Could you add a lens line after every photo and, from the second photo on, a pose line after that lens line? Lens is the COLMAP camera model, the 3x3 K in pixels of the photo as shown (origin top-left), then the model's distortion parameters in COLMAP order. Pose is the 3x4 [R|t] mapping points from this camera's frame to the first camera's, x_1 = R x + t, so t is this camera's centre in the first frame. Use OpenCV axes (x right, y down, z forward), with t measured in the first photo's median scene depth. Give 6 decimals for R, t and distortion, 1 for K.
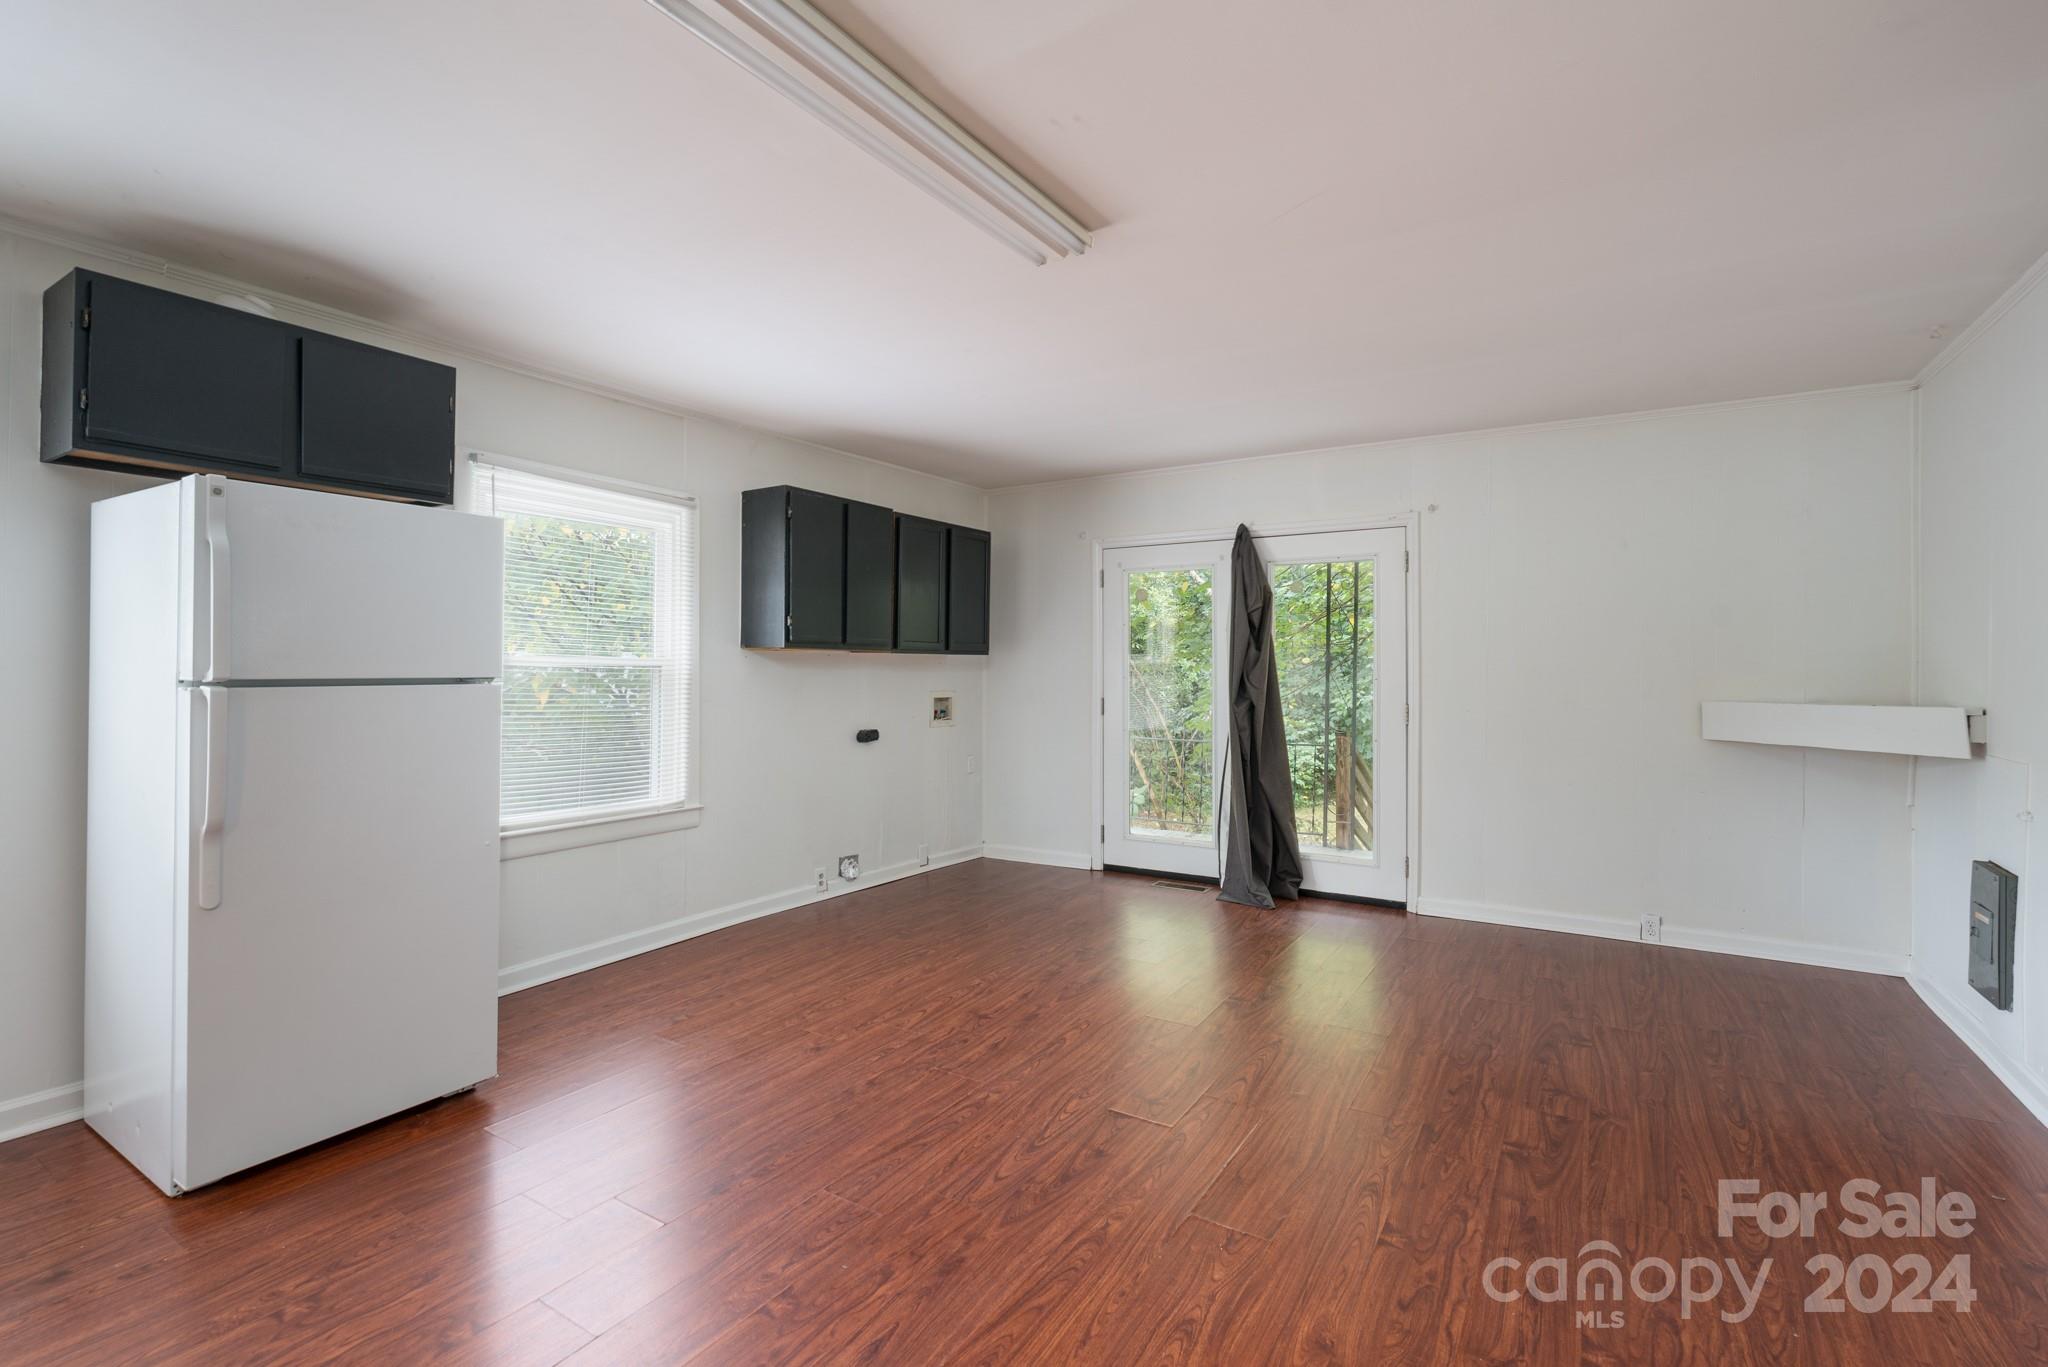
lens RADIAL K [[931.2, 0, 1019.2], [0, 931.2, 653.0], [0, 0, 1]] dist [0.000741, 0.001403]
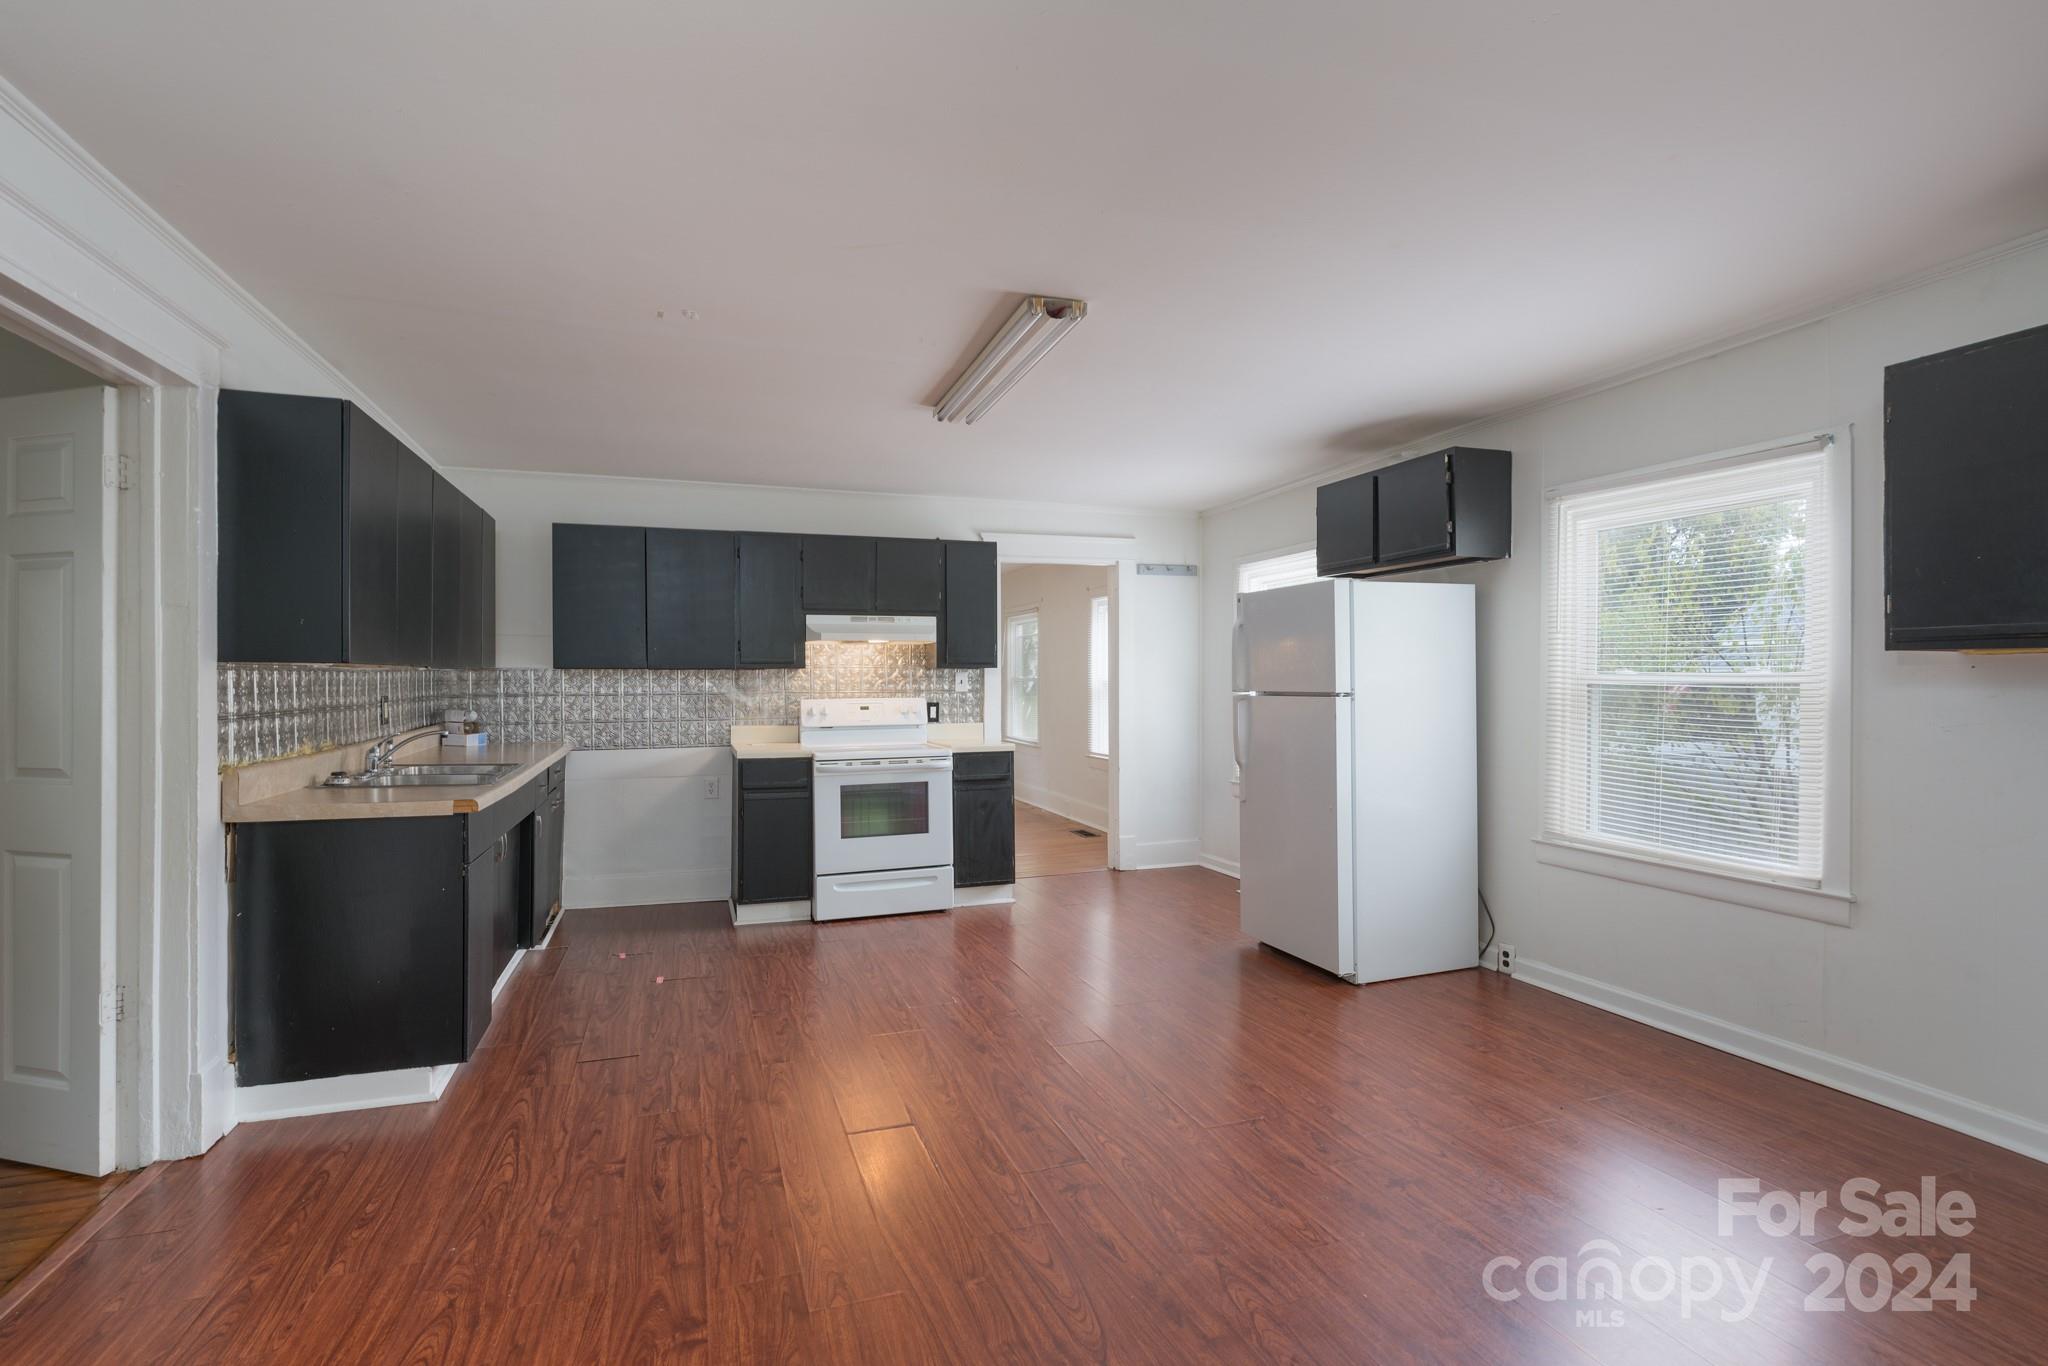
lens RADIAL K [[931.2, 0, 1005.6], [0, 931.2, 689.2], [0, 0, 1]] dist [0.000741, 0.001403]
pose [[-0.628105, 0.004854, -0.778114, 0.752183], [0.013427, 0.999899, -0.004600, 0.018019], [0.778013, -0.013337, -0.628107, 1.320596]]
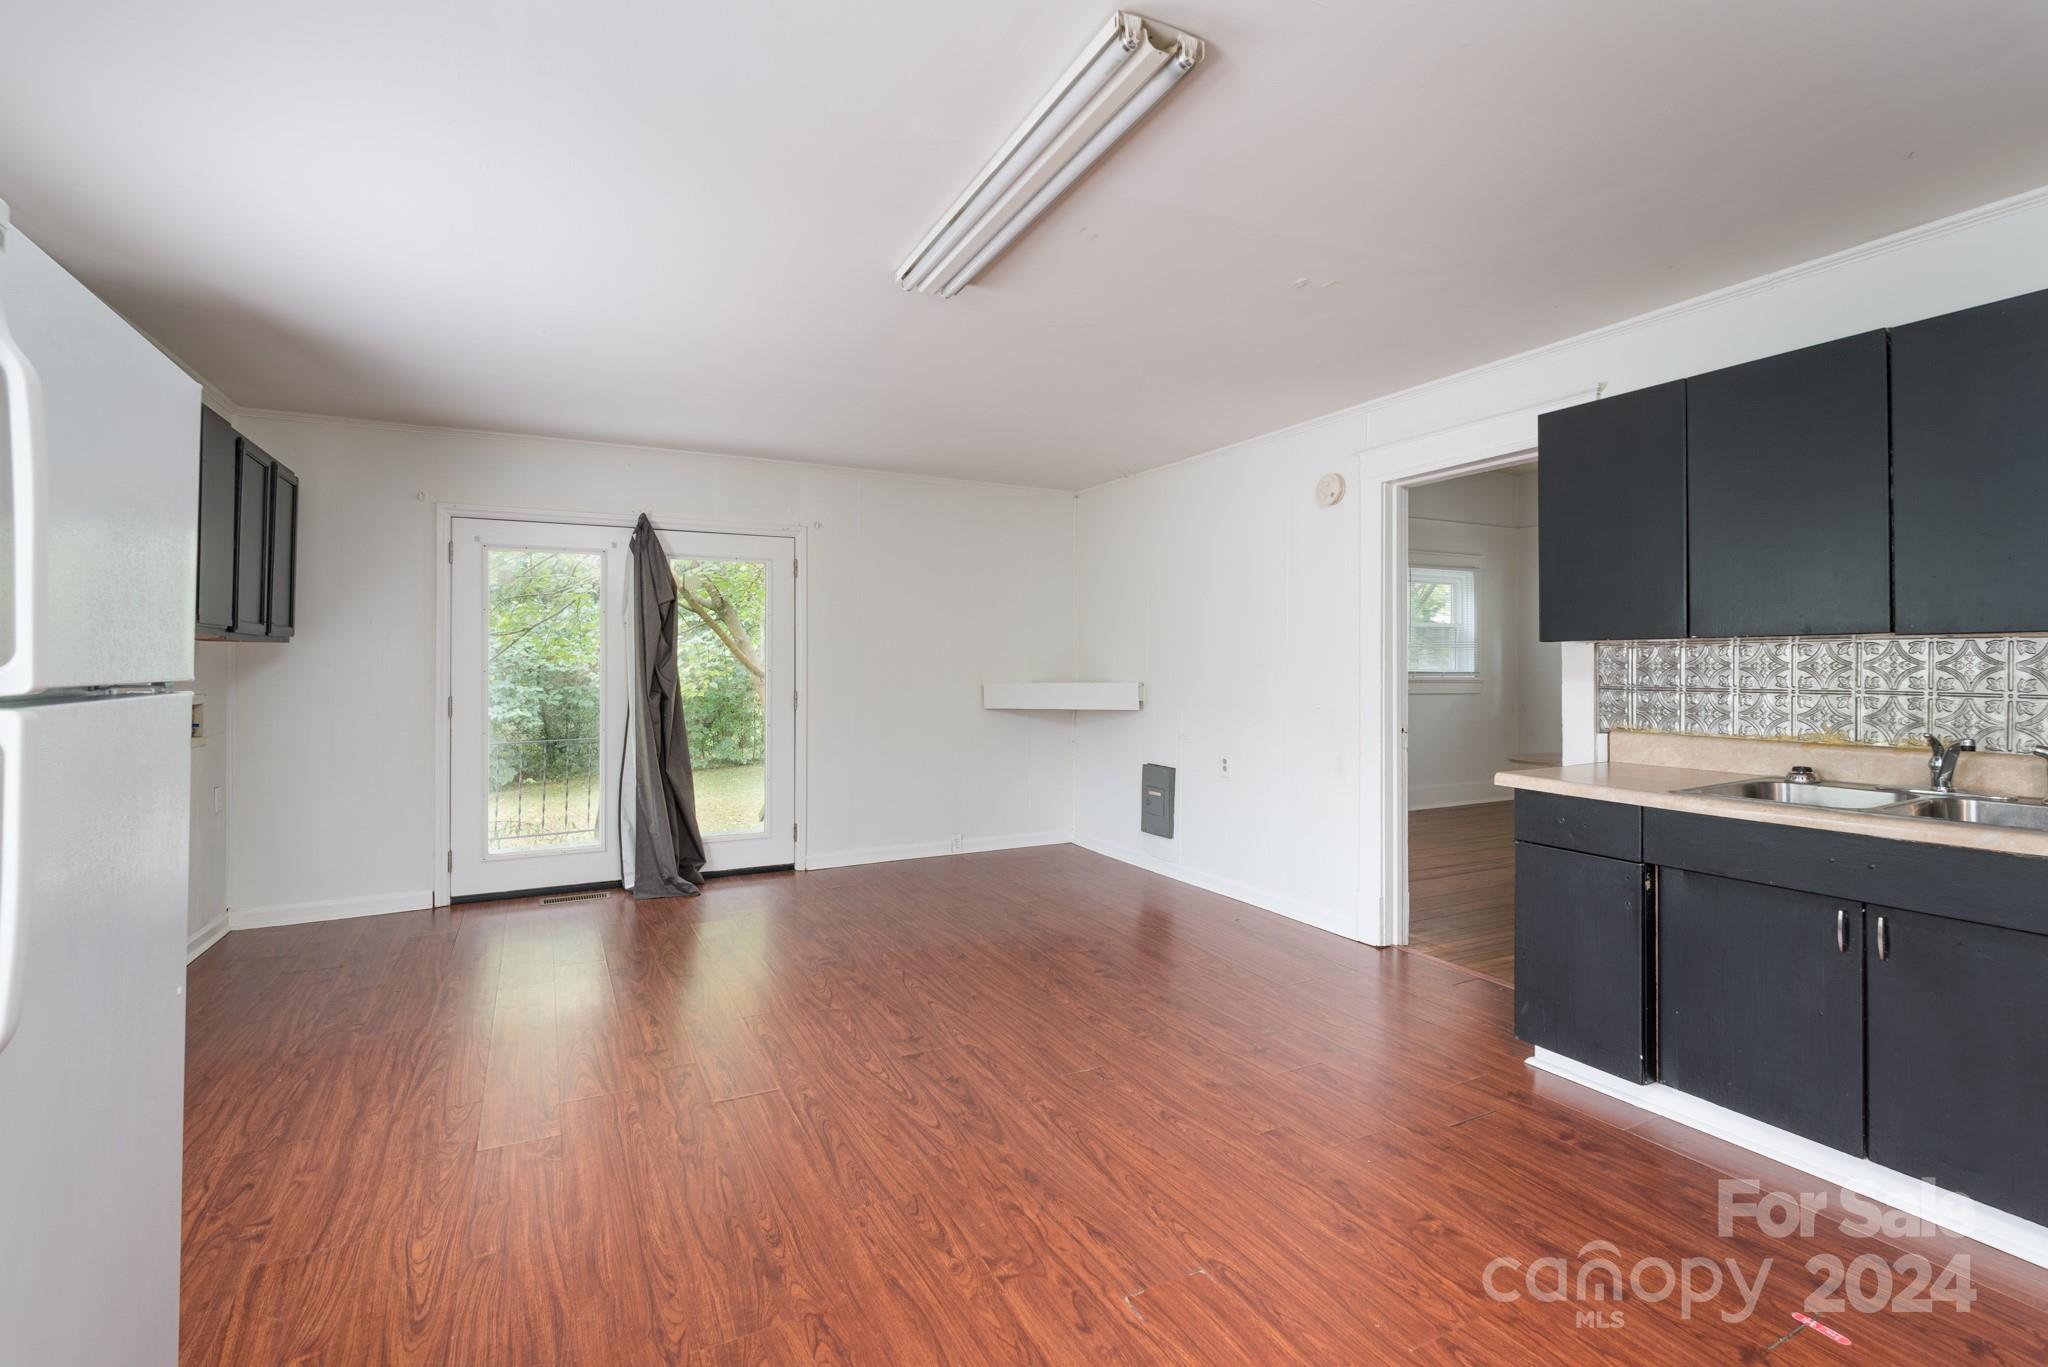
lens RADIAL K [[931.2, 0, 1023.4], [0, 931.2, 651.1], [0, 0, 1]] dist [0.000741, 0.001403]
pose [[0.501228, 0.007744, 0.865281, -0.692290], [-0.015050, 0.999887, -0.000231, 0.000486], [-0.865185, -0.012907, 0.501287, 0.274093]]
